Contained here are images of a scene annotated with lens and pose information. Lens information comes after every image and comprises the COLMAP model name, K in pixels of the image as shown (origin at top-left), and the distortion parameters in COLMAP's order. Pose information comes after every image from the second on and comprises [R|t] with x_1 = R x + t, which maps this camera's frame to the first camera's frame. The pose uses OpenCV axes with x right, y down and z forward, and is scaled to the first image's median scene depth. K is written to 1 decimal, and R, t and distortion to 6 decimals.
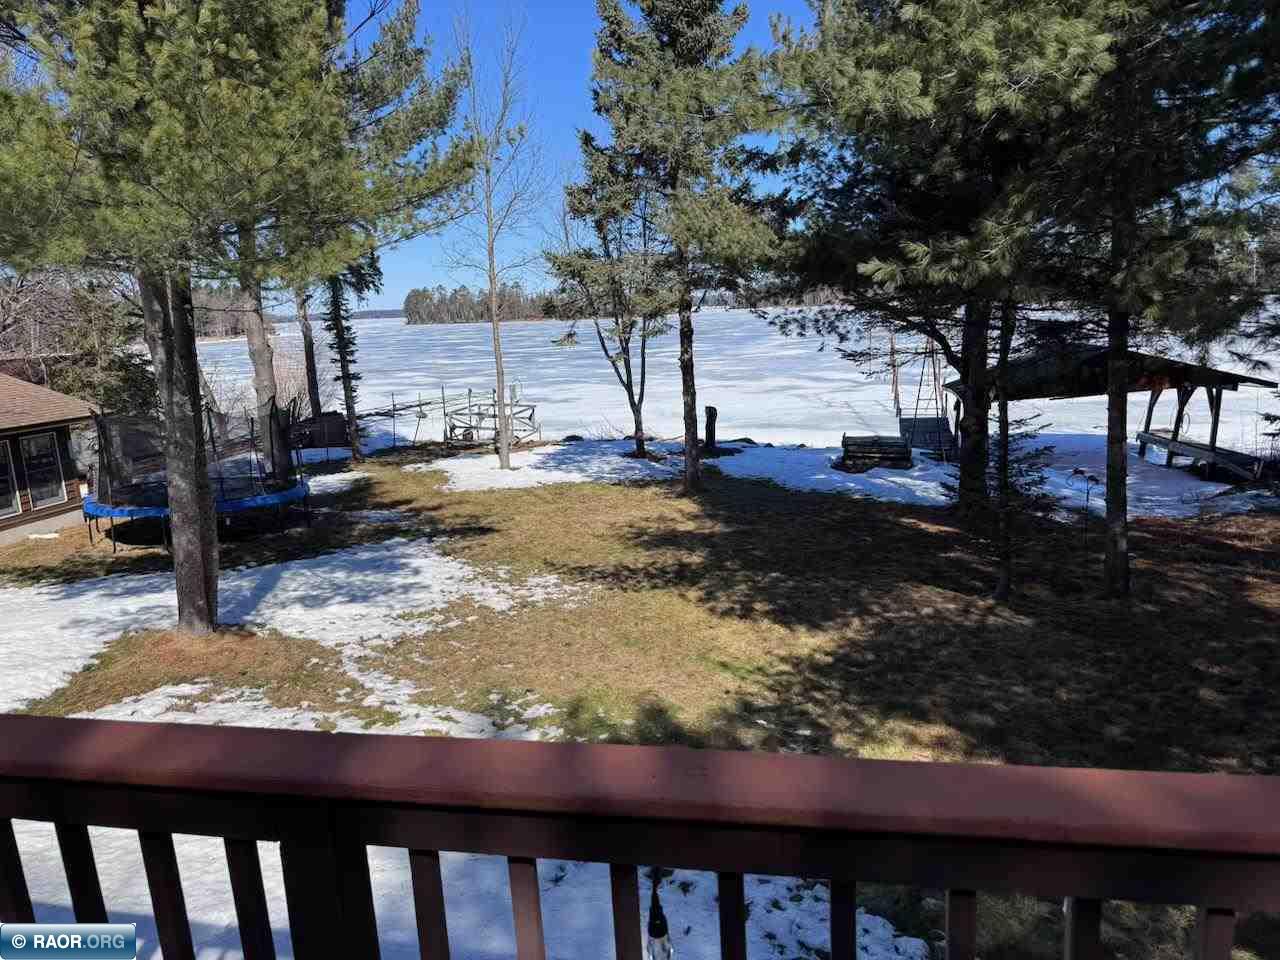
lens RADIAL K [[906.2, 0, 647.0], [0, 906.2, 491.7], [0, 0, 1]] dist [0.003740, -0.001046]
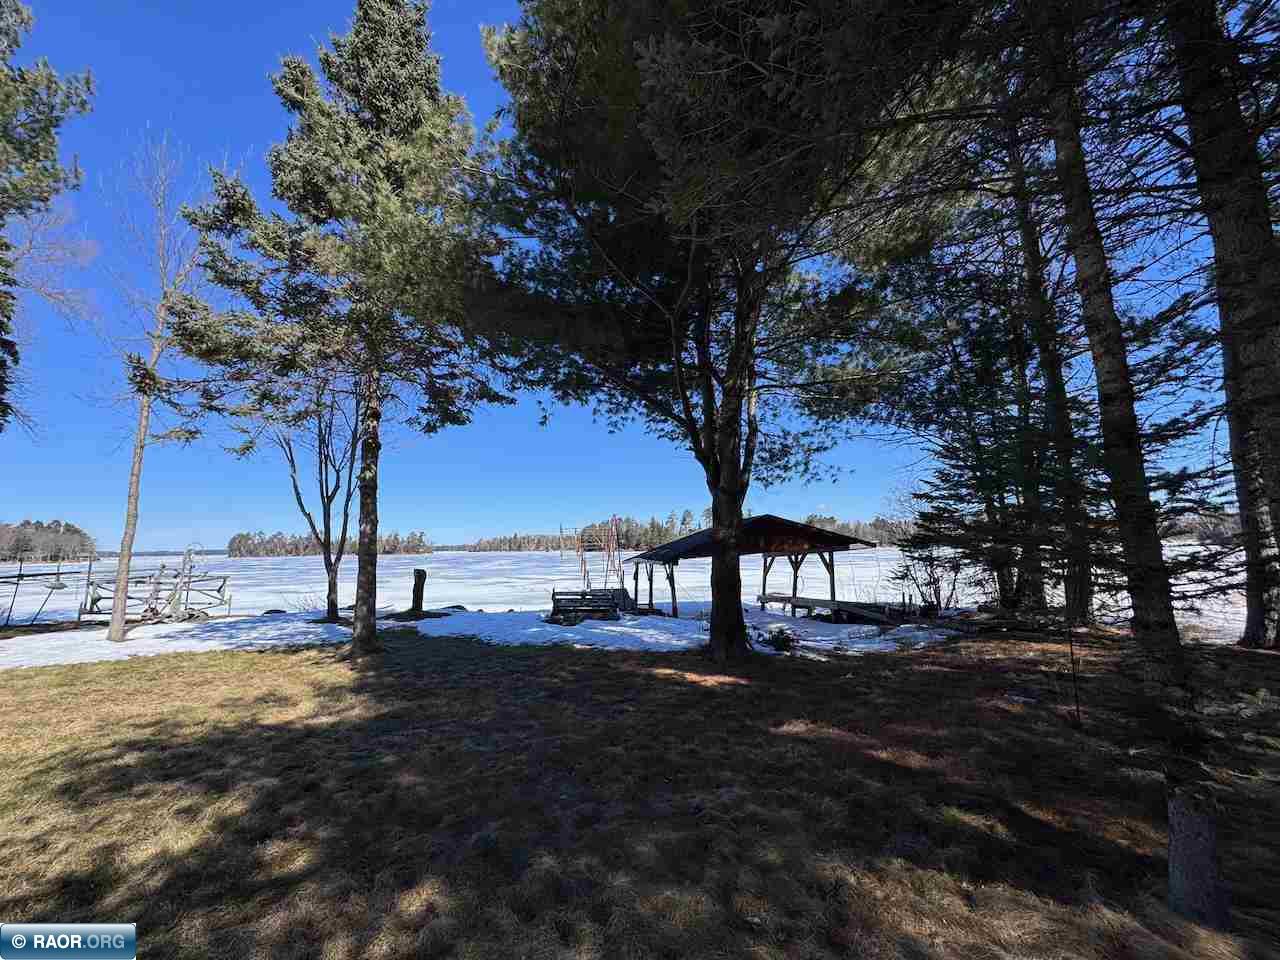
lens RADIAL K [[503.1, 0, 637.6], [0, 503.1, 477.9], [0, 0, 1]] dist [-0.008089, 0.000296]
pose [[0.917221, 0.077152, 0.390838, 0.085082], [0.063743, 0.940006, -0.335151, 0.016383], [-0.393247, 0.332321, 0.857275, 0.506276]]
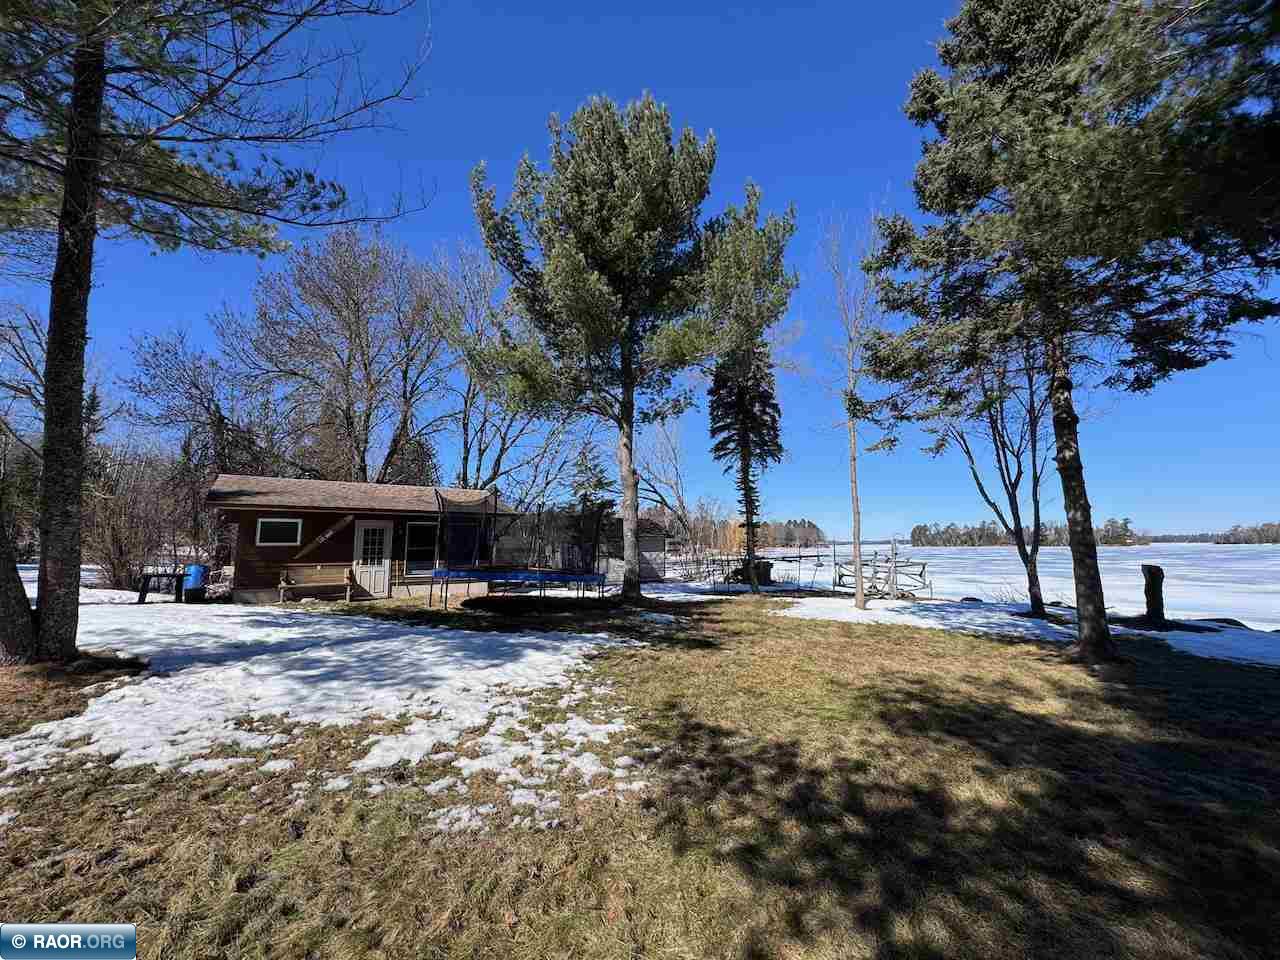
lens RADIAL K [[503.1, 0, 640.4], [0, 503.1, 478.1], [0, 0, 1]] dist [-0.008089, 0.000296]
pose [[0.723498, -0.056101, -0.688043, 0.066564], [-0.164403, 0.954013, -0.250663, 0.018621], [0.670464, 0.294470, 0.681003, 0.500532]]
